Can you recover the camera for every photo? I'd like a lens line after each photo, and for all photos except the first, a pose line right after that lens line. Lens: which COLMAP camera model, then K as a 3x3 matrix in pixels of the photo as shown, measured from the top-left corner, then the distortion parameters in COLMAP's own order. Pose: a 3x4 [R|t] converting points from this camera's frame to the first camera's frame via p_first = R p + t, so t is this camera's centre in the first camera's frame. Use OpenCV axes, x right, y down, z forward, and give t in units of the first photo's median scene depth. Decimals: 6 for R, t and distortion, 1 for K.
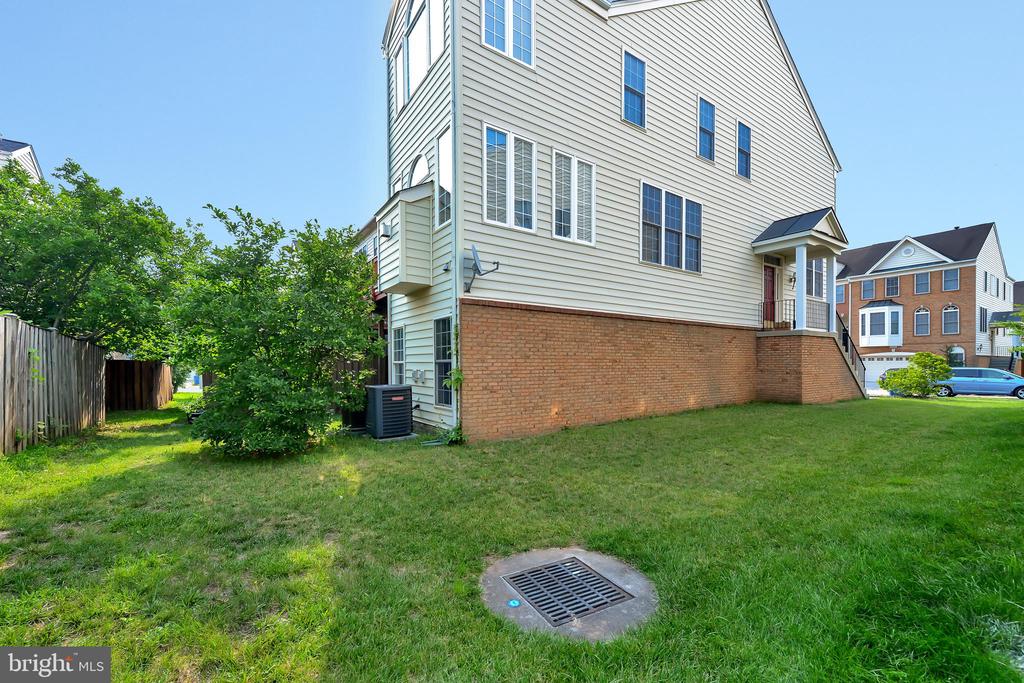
lens RADIAL K [[409.5, 0, 497.0], [0, 409.5, 367.6], [0, 0, 1]] dist [0.020707, 0.000012]
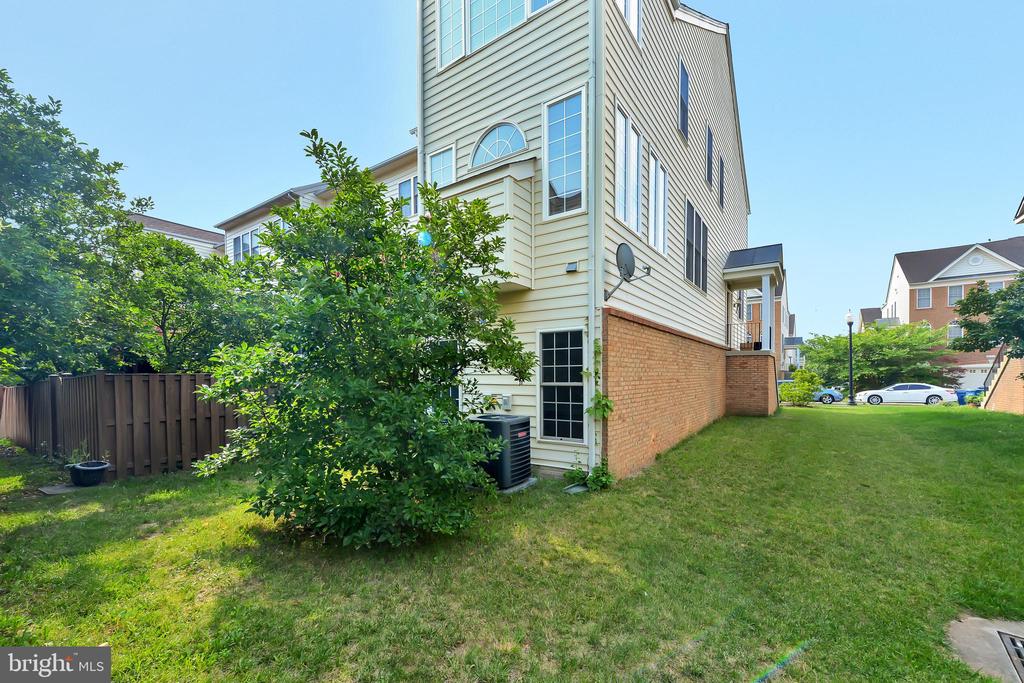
lens RADIAL K [[420.7, 0, 503.2], [0, 420.7, 380.0], [0, 0, 1]] dist [0.017879, 0.000390]
pose [[0.938869, -0.006551, 0.344213, -0.512411], [0.006789, 0.999977, 0.000513, -0.024792], [-0.344208, 0.001855, 0.938892, 0.258838]]
